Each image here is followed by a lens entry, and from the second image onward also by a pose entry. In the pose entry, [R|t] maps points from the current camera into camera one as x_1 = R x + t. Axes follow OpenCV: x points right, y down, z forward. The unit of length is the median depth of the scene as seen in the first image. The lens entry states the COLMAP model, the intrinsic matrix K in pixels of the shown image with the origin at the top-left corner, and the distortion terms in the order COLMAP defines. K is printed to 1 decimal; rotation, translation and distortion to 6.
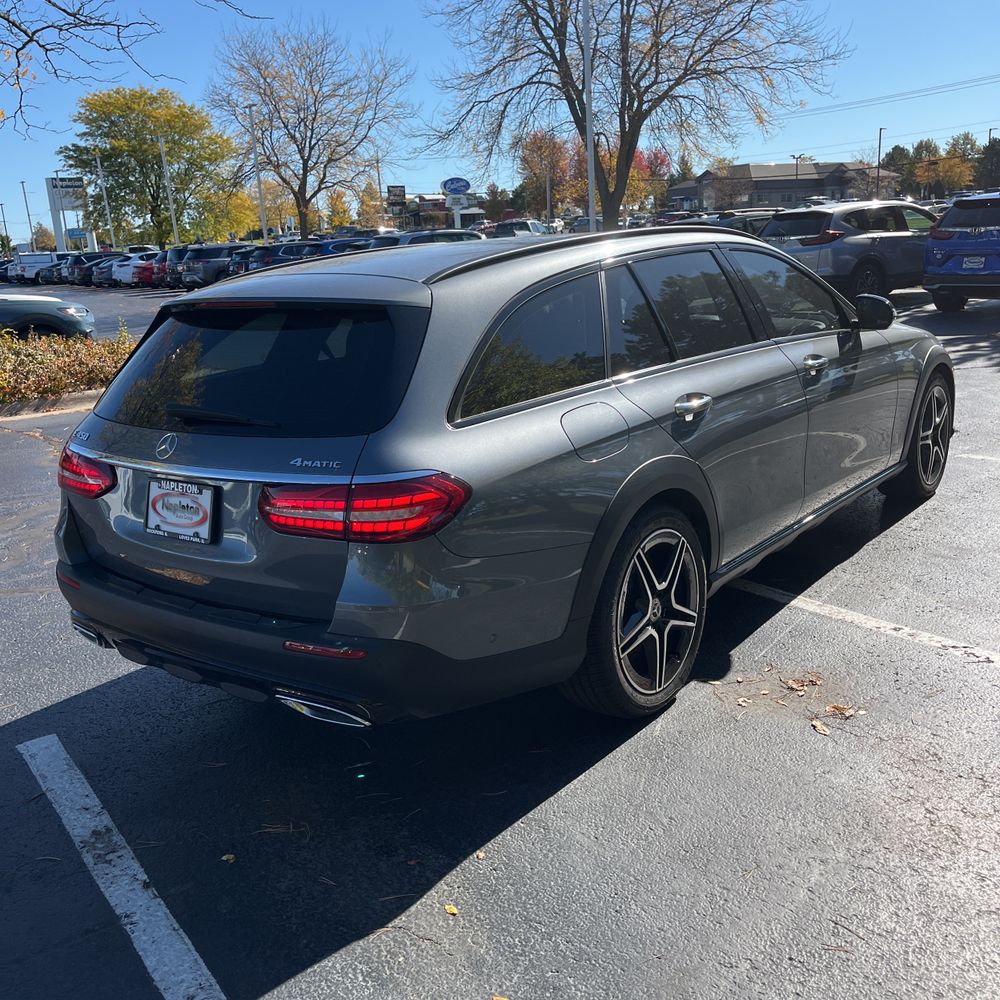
lens RADIAL K [[1017.6, 0, 484.2], [0, 1017.6, 499.6], [0, 0, 1]] dist [0.020058, 0.000000]
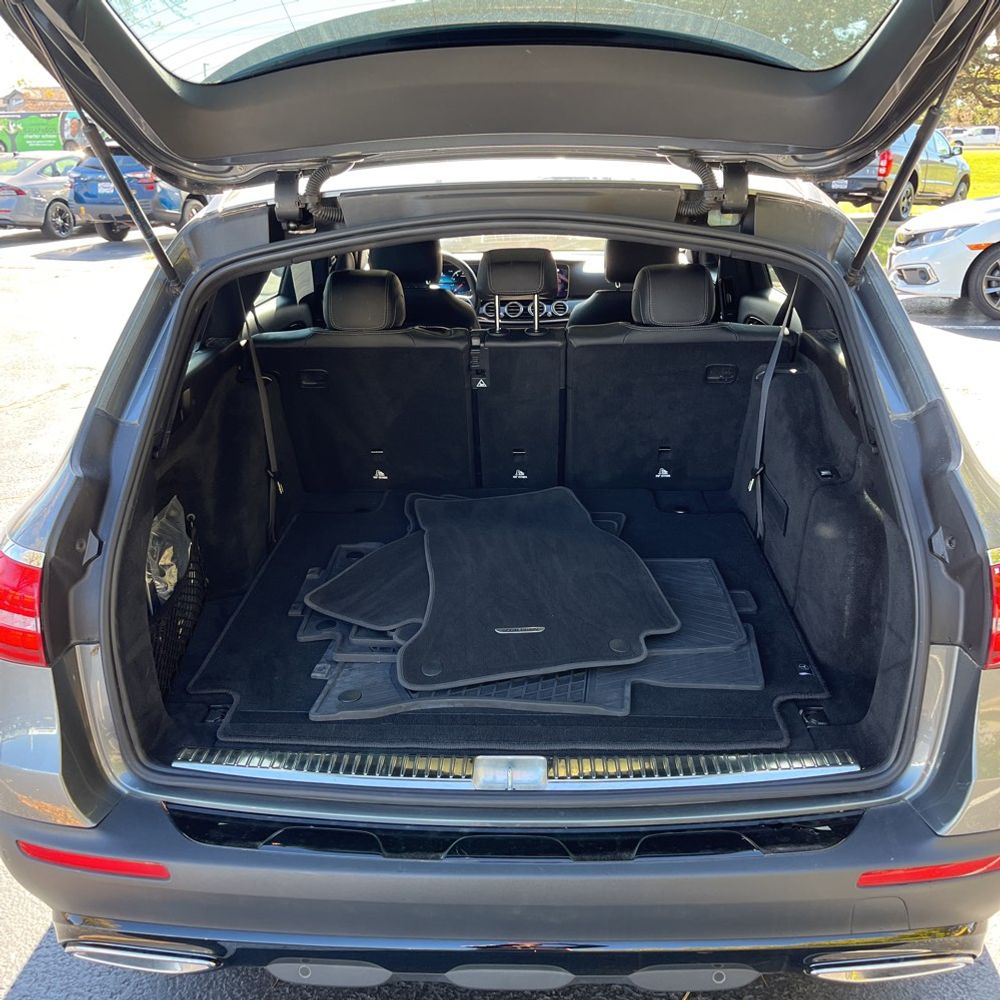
lens RADIAL K [[1017.6, 0, 489.9], [0, 1017.6, 503.5], [0, 0, 1]] dist [0.020058, 0.000000]
pose [[0.807159, -0.146634, 0.571833, -0.100706], [0.110923, 0.989079, 0.097056, -0.020145], [-0.579820, -0.014910, 0.814608, 0.107390]]
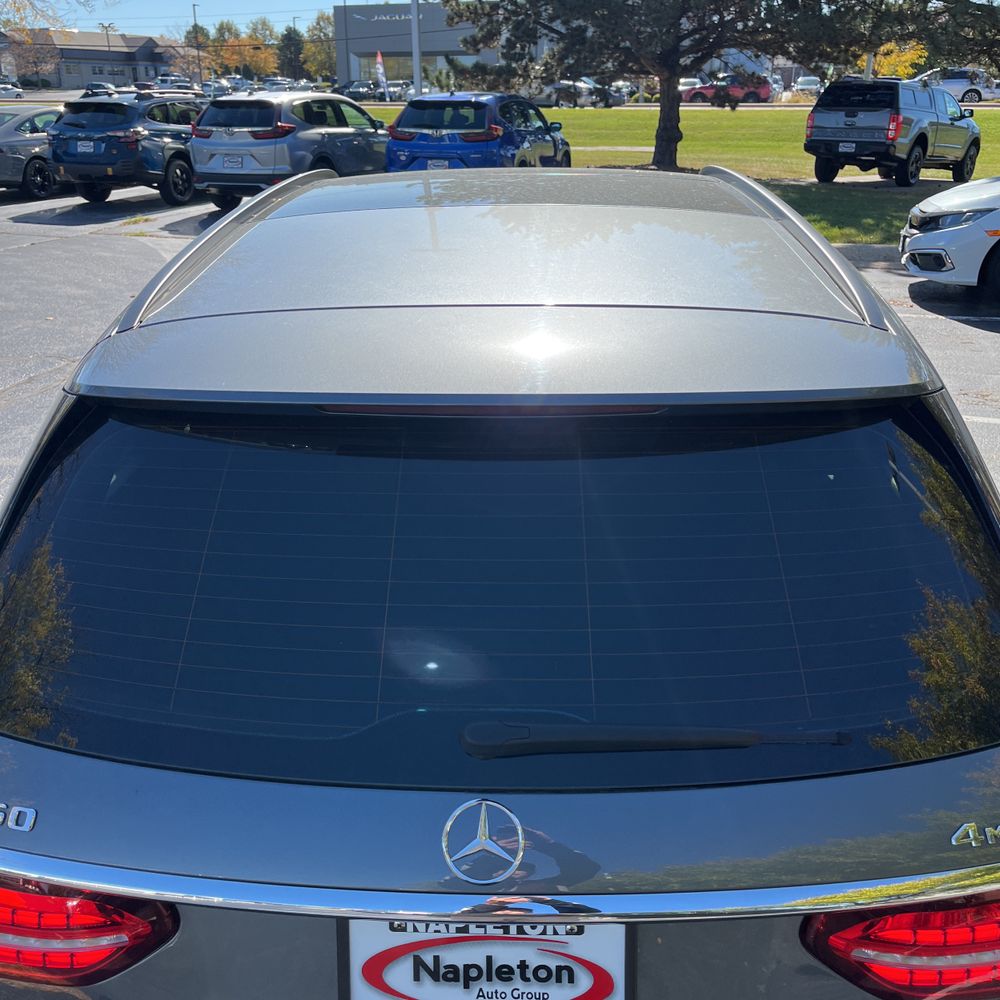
lens RADIAL K [[1017.6, 0, 487.2], [0, 1017.6, 505.1], [0, 0, 1]] dist [0.020058, 0.000000]
pose [[0.806288, -0.167466, 0.567323, -0.085092], [0.102855, 0.984169, 0.144333, -0.037909], [-0.582513, -0.058022, 0.810748, 0.123986]]
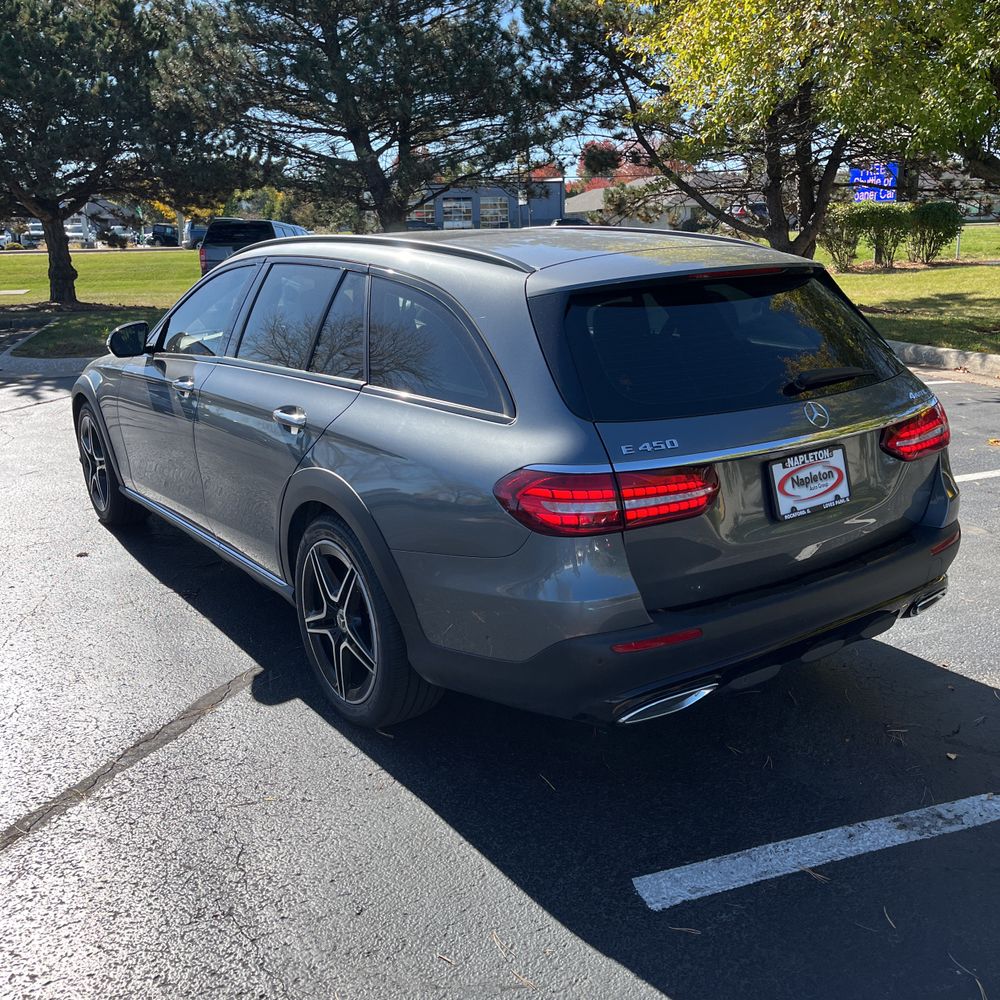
lens RADIAL K [[1017.6, 0, 506.5], [0, 1017.6, 502.1], [0, 0, 1]] dist [0.020058, 0.000000]
pose [[0.277905, -0.194252, 0.940763, -0.224676], [0.247252, 0.960809, 0.125352, -0.028347], [-0.928243, 0.197770, 0.315042, 0.170271]]
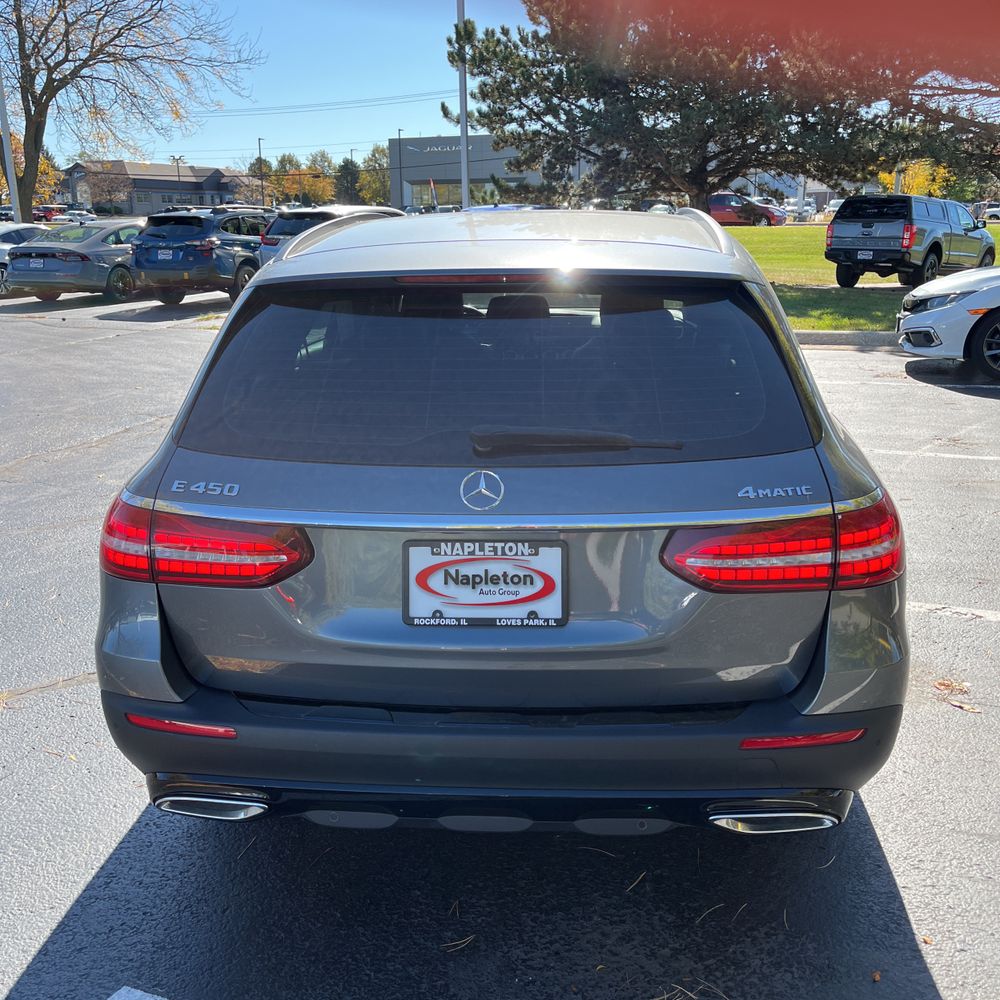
lens RADIAL K [[1017.6, 0, 494.8], [0, 1017.6, 504.0], [0, 0, 1]] dist [0.020058, 0.000000]
pose [[0.827431, -0.098783, 0.552811, -0.115862], [0.098169, 0.994693, 0.030807, -0.010791], [-0.552921, 0.028778, 0.832737, 0.077049]]
